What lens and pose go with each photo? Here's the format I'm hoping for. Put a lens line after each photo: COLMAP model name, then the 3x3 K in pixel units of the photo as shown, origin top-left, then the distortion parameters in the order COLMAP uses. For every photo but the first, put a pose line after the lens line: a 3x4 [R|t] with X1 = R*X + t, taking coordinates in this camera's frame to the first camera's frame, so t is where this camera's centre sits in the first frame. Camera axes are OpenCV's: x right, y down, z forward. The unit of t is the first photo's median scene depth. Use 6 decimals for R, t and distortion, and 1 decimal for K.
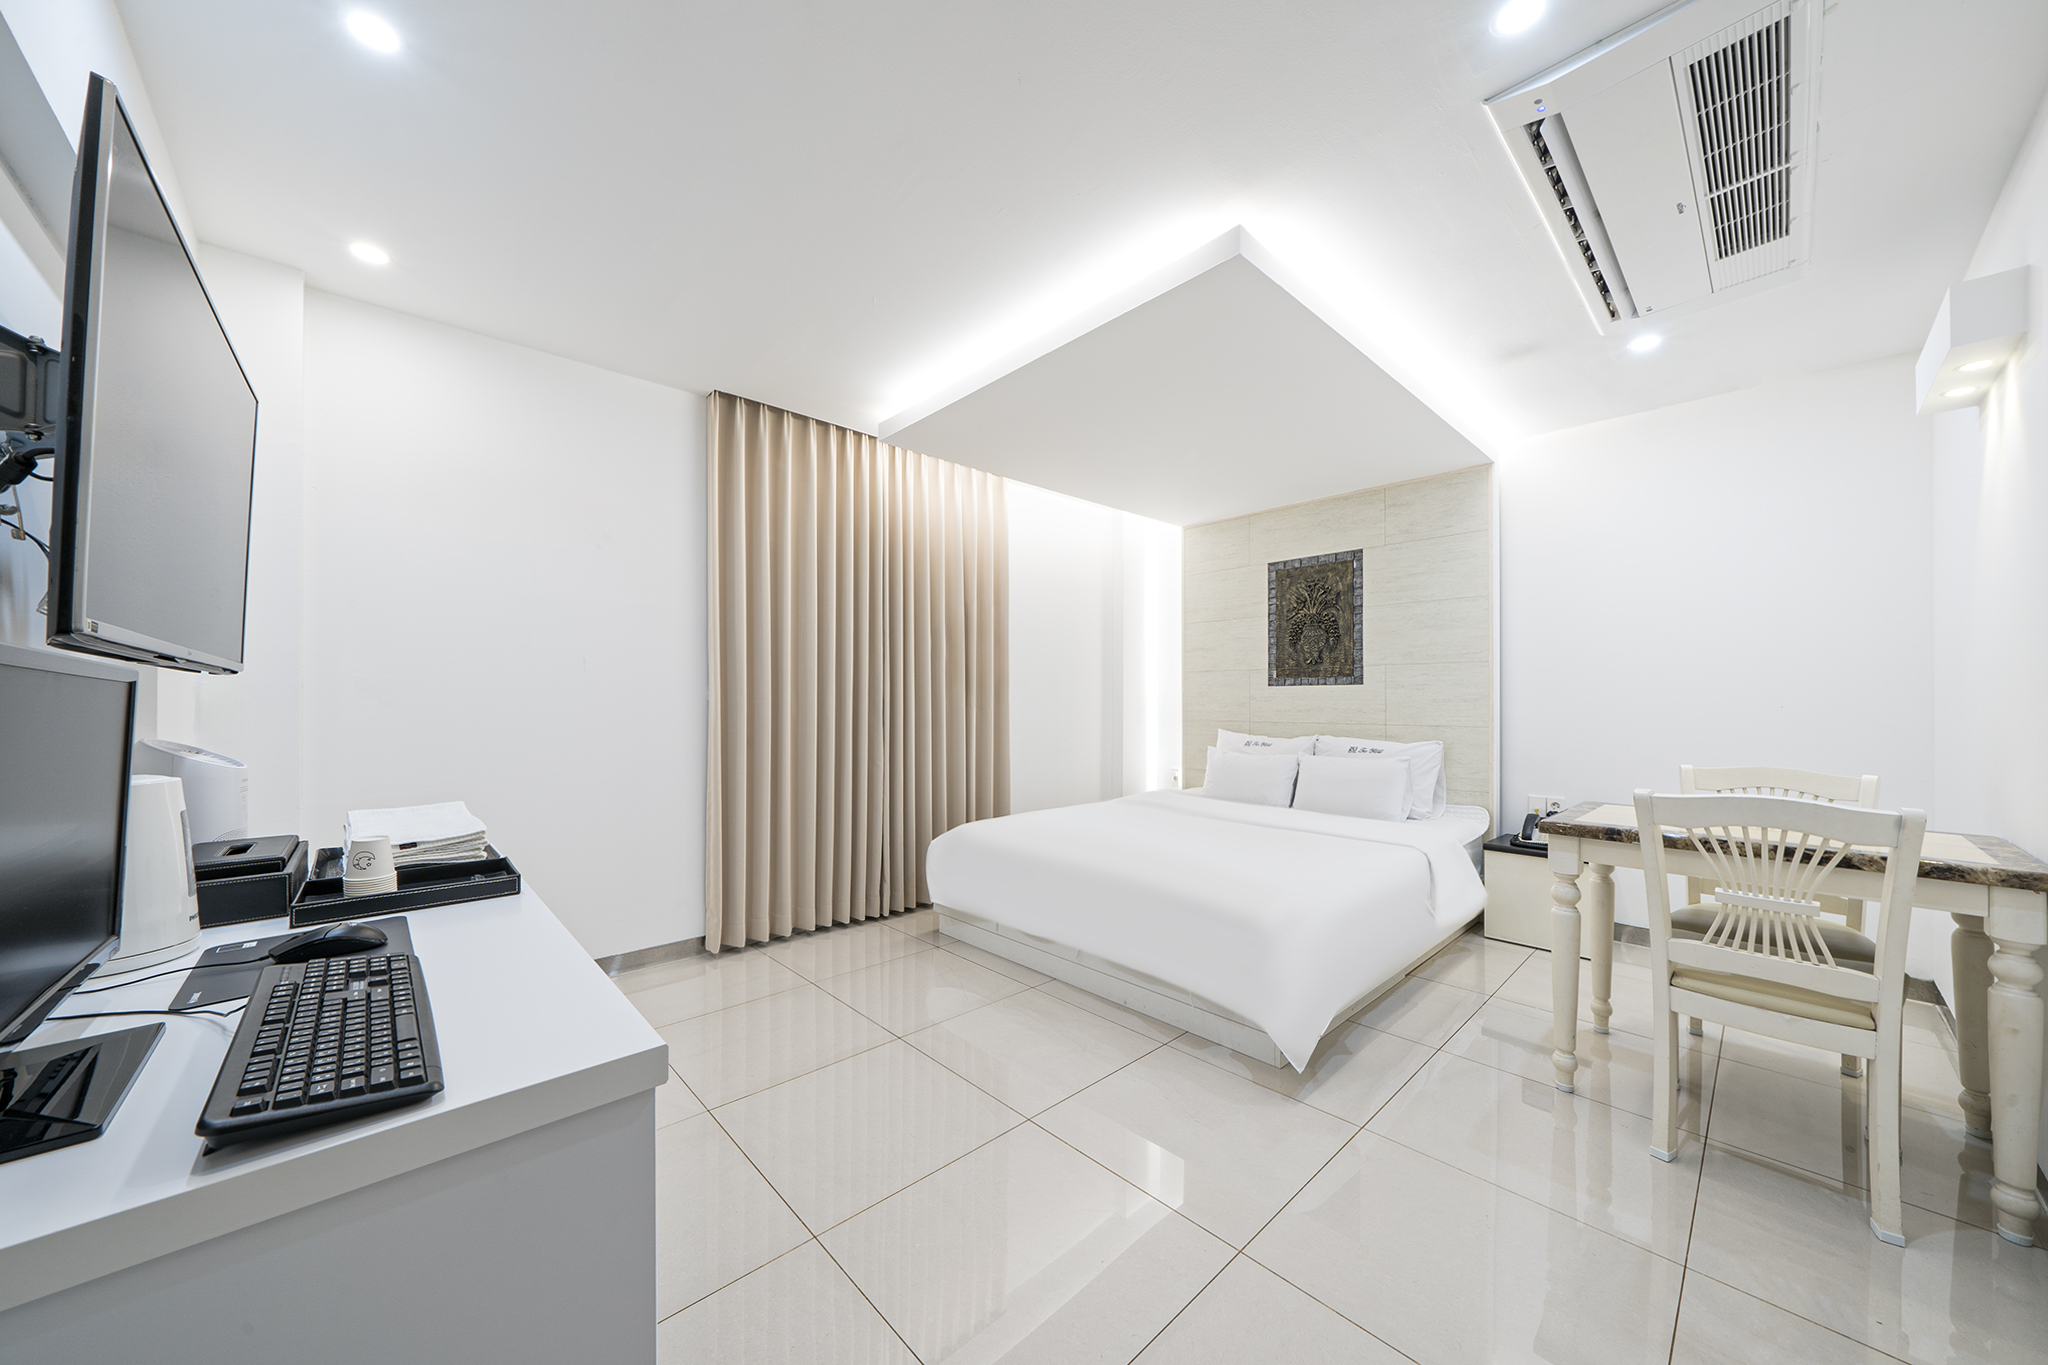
lens RADIAL K [[709.6, 0, 1036.9], [0, 709.6, 686.7], [0, 0, 1]] dist [0.000824, 0.000098]
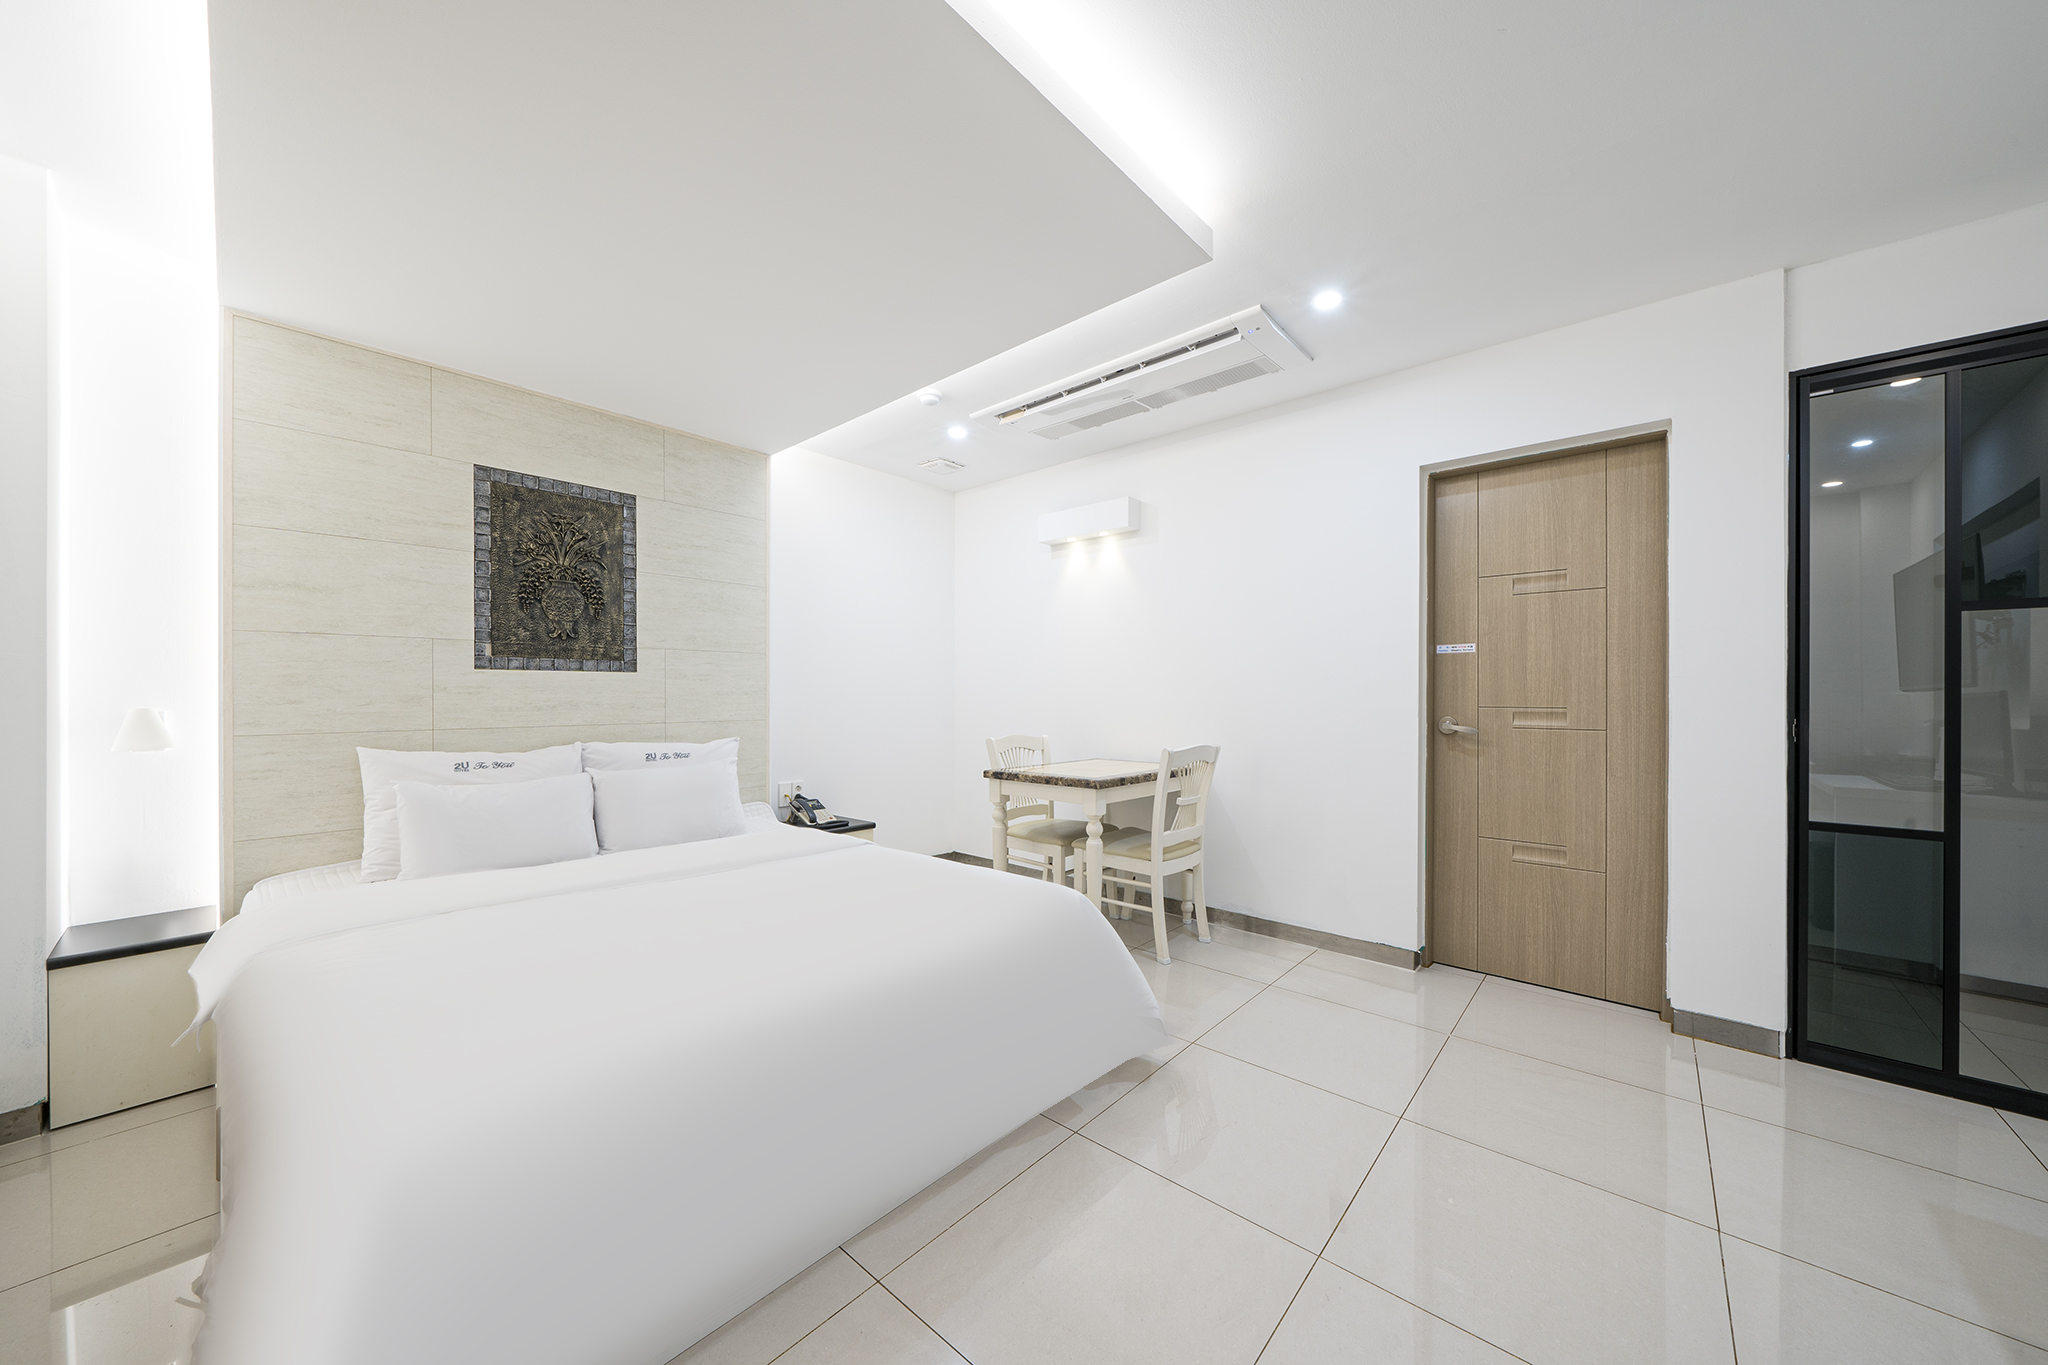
lens RADIAL K [[709.6, 0, 1037.0], [0, 709.6, 682.4], [0, 0, 1]] dist [0.000824, 0.000098]
pose [[-0.081999, 0.006936, 0.996608, -0.331799], [-0.029464, 0.999522, -0.009381, 0.002513], [-0.996197, -0.030134, -0.081755, 0.604778]]
